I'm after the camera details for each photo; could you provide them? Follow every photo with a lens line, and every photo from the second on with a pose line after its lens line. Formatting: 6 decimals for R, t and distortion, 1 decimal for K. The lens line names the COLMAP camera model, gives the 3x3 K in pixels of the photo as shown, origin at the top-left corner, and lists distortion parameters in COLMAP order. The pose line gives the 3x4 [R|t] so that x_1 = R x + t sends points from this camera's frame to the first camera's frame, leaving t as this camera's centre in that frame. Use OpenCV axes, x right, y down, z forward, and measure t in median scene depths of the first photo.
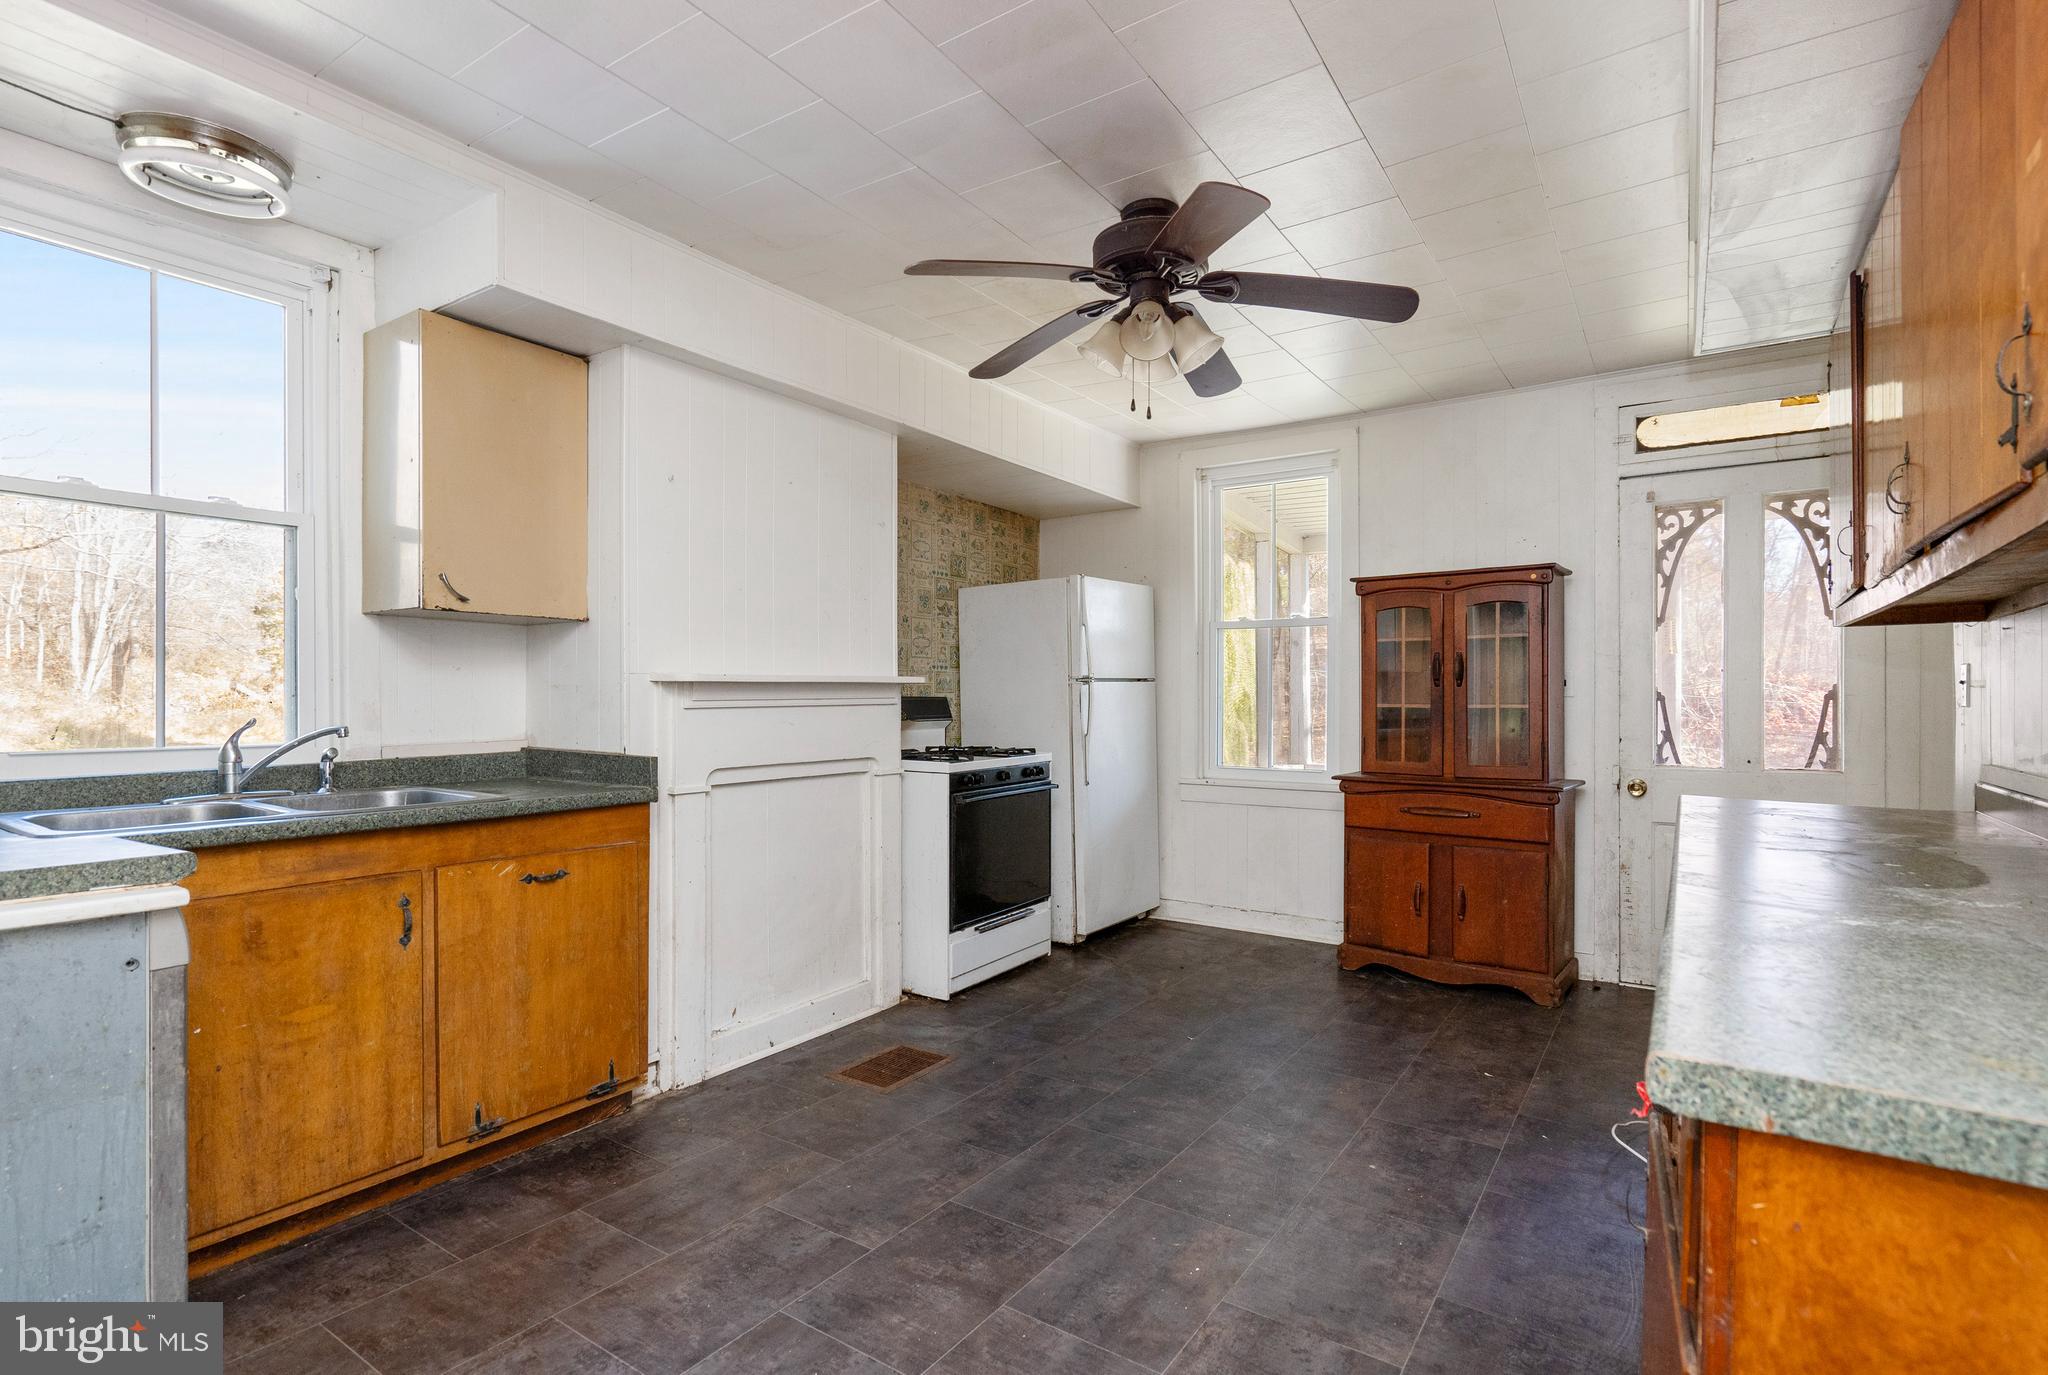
lens RADIAL K [[957.8, 0, 1021.9], [0, 957.8, 699.2], [0, 0, 1]] dist [-0.005658, 0.001385]
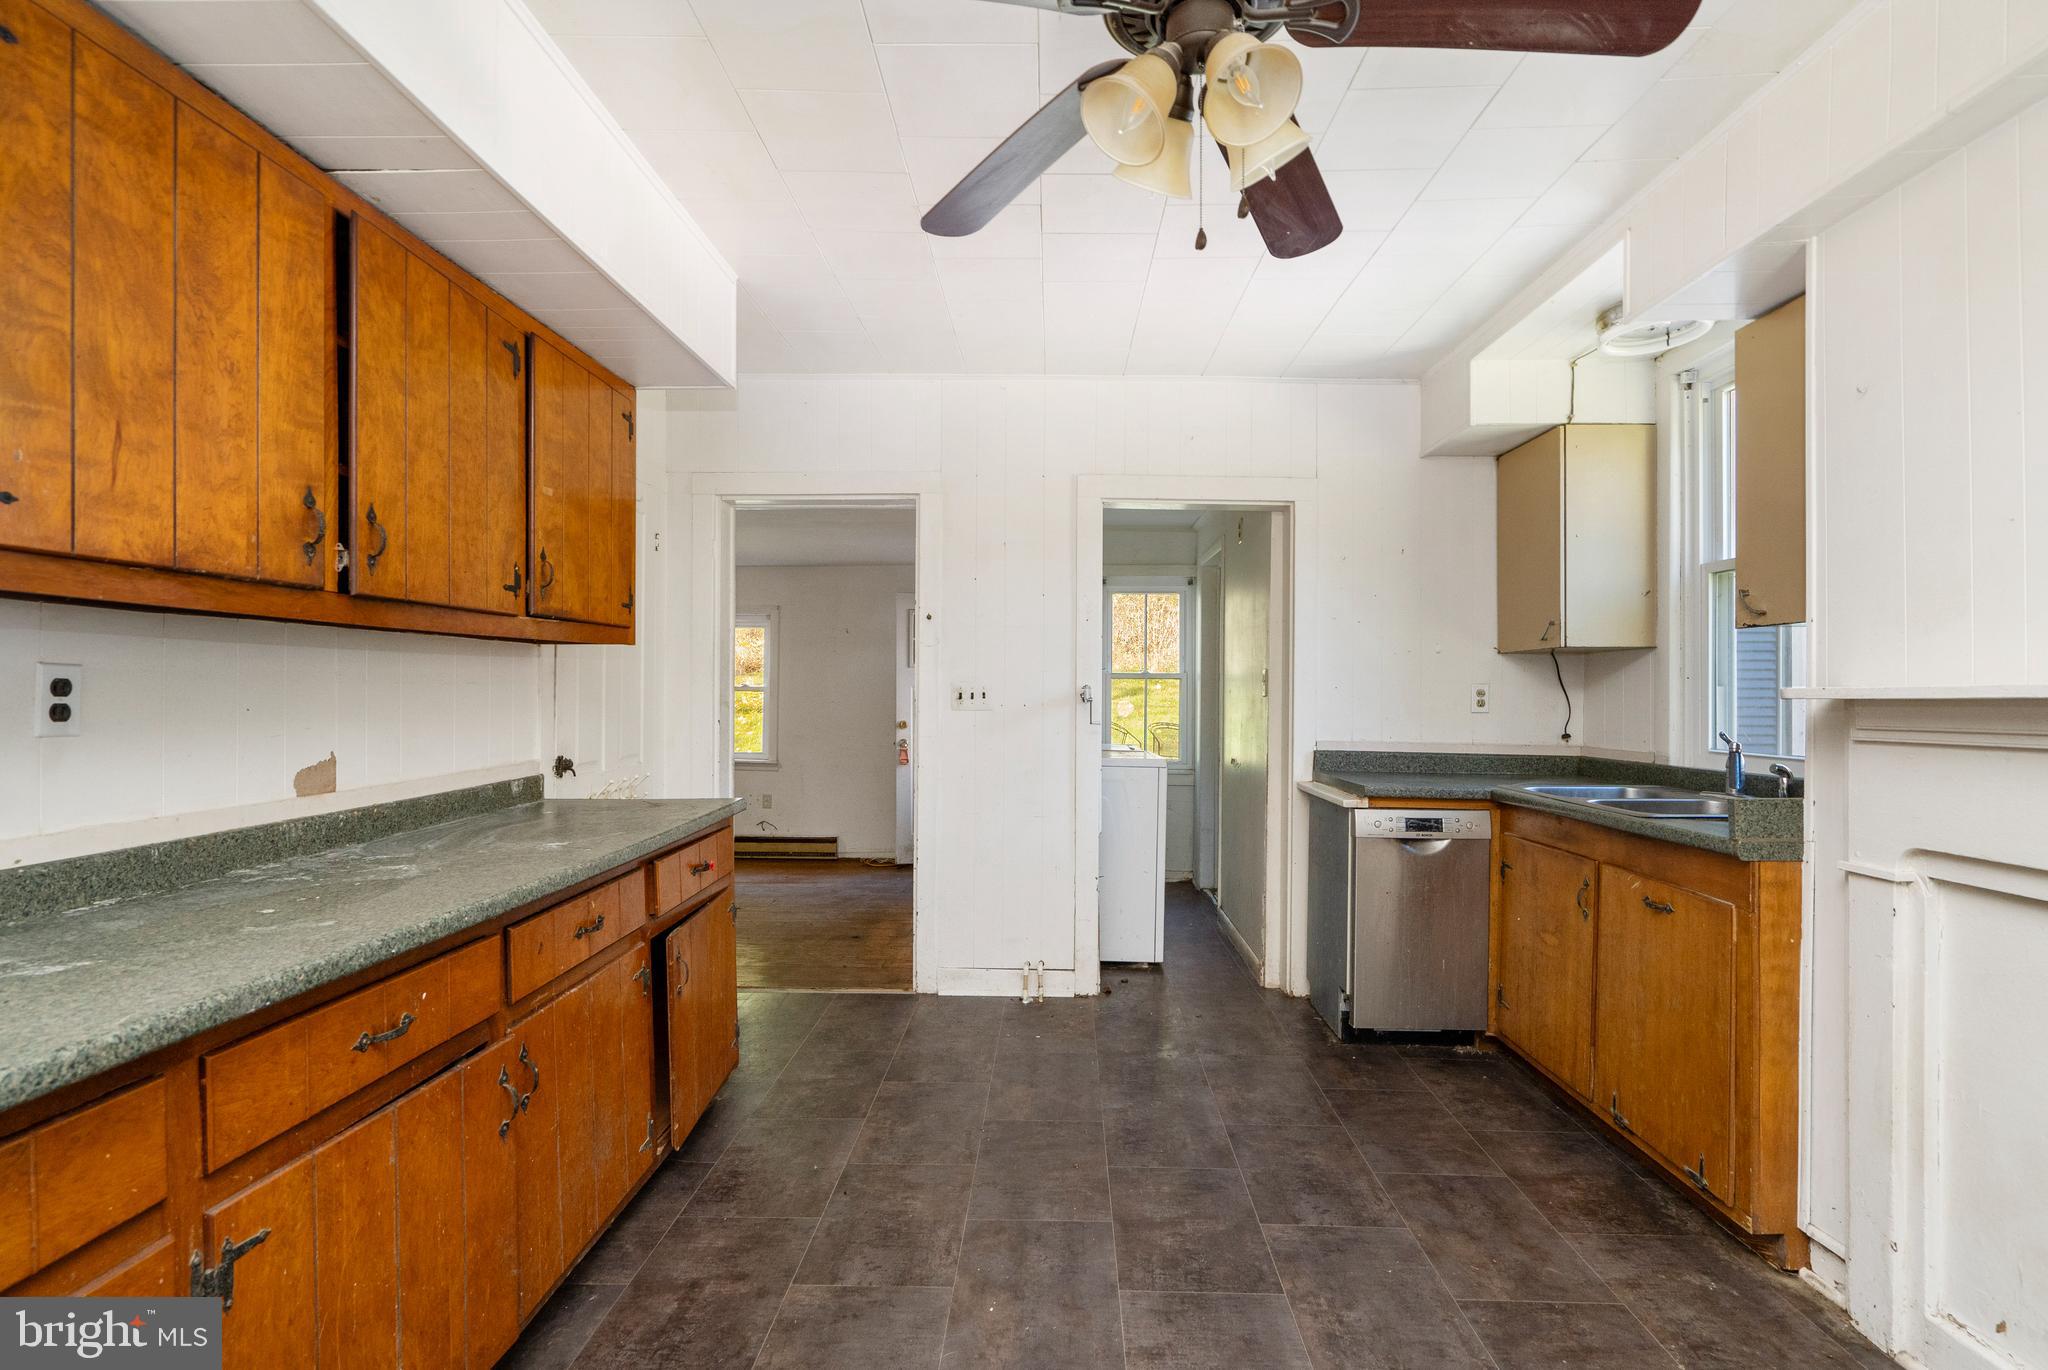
lens RADIAL K [[957.8, 0, 1066.0], [0, 957.8, 689.1], [0, 0, 1]] dist [-0.005658, 0.001385]
pose [[-0.812652, -0.005189, -0.582726, 0.357100], [-0.003793, 0.999986, -0.003615, -0.016524], [0.582737, -0.000727, -0.812661, 0.946992]]
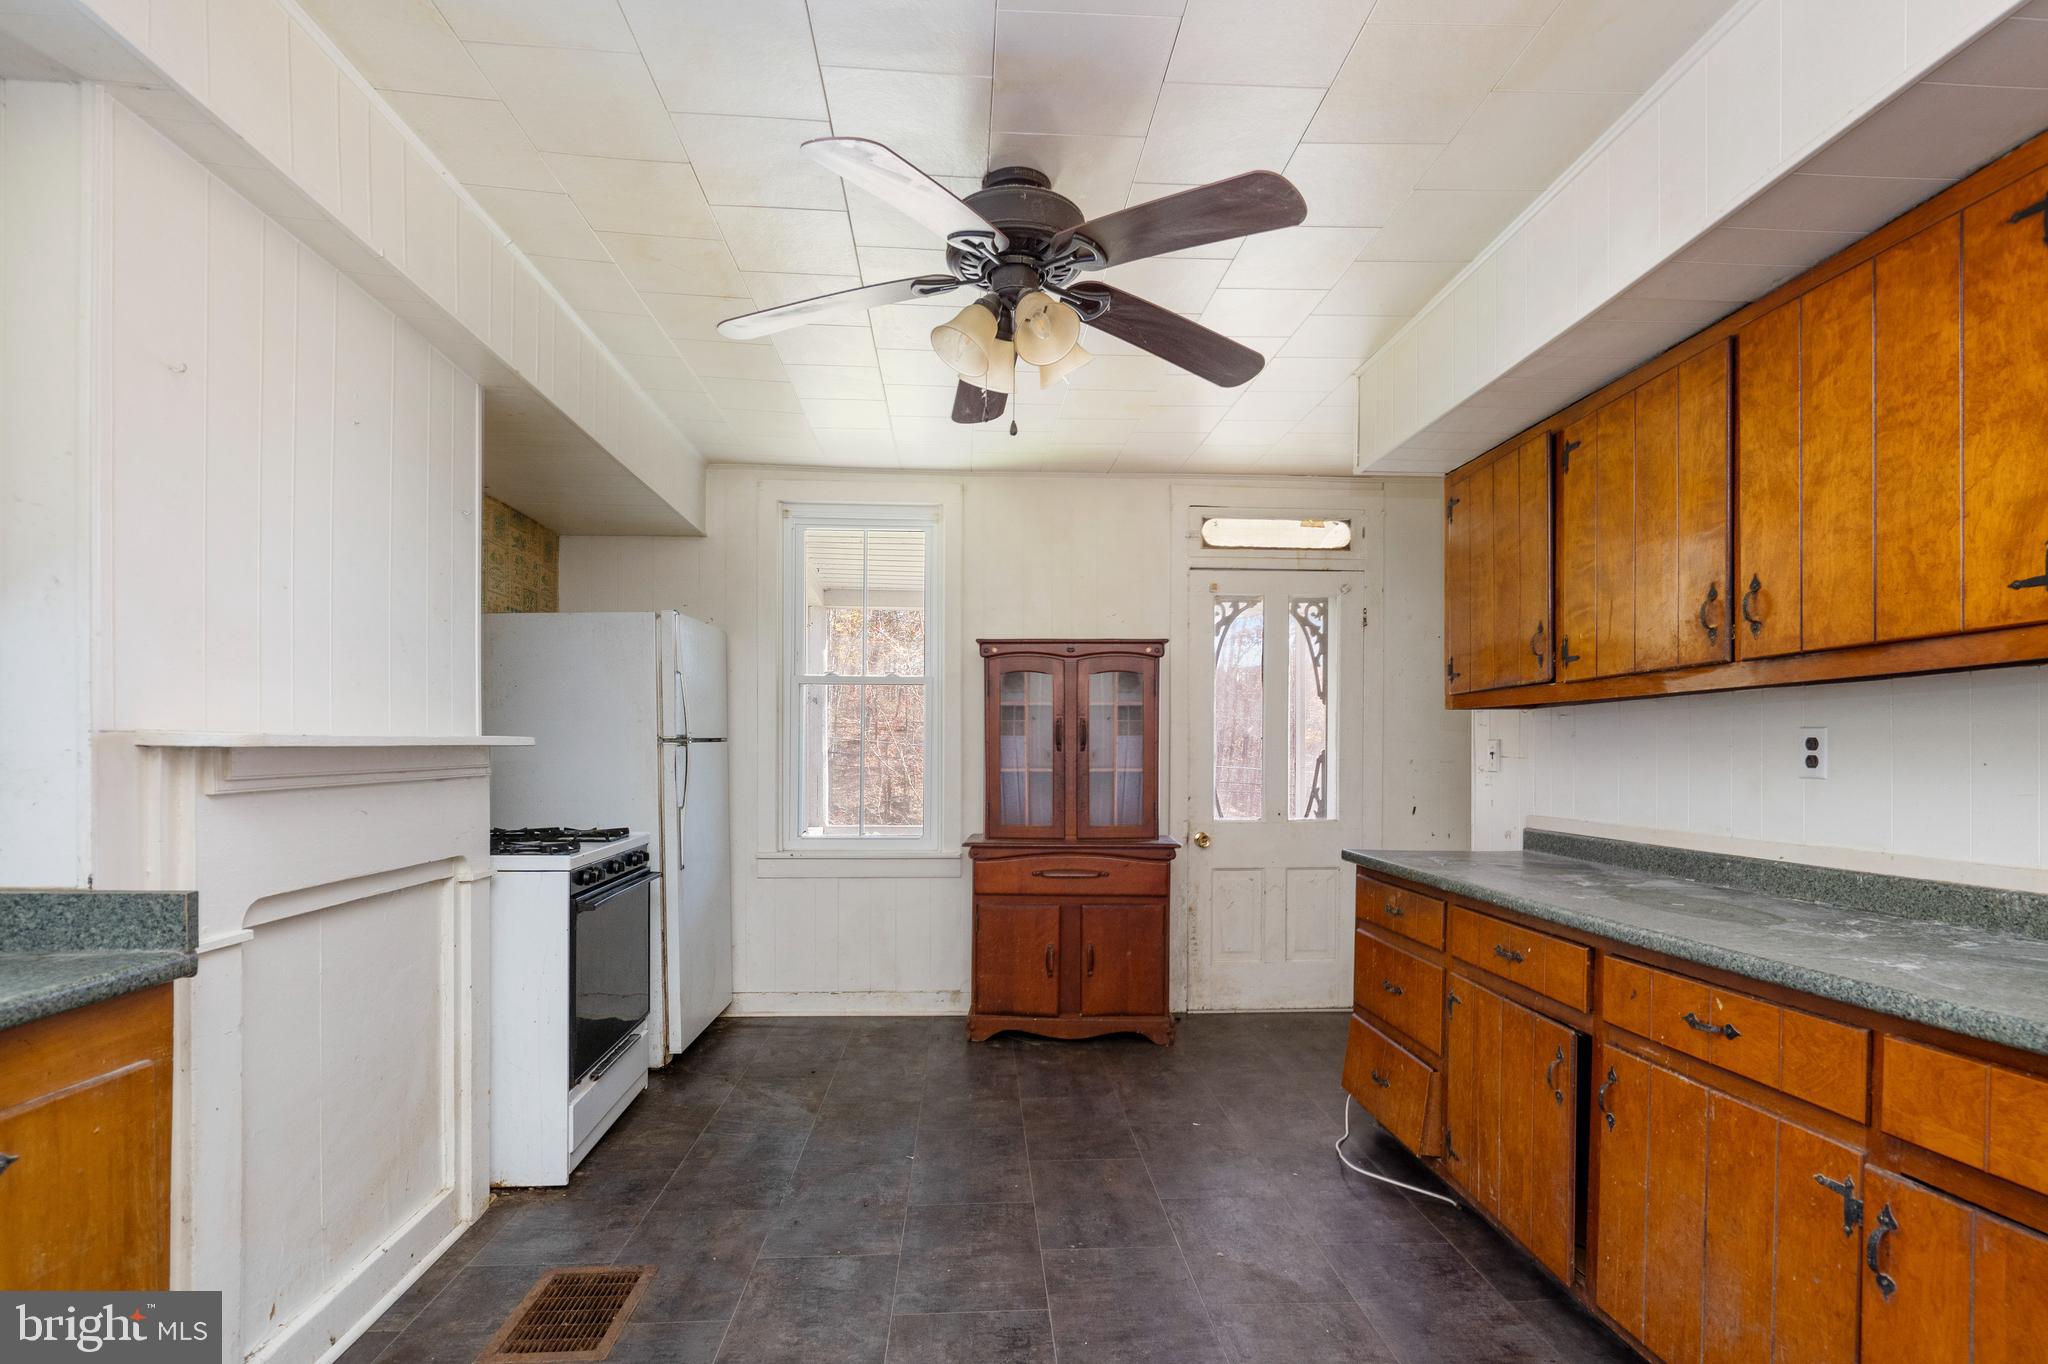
lens RADIAL K [[957.8, 0, 997.2], [0, 957.8, 756.2], [0, 0, 1]] dist [-0.005658, 0.001385]
pose [[0.801901, -0.001879, 0.597454, -0.247282], [-0.000441, 0.999993, 0.003736, -0.012025], [-0.597457, -0.003260, 0.801894, 0.227303]]
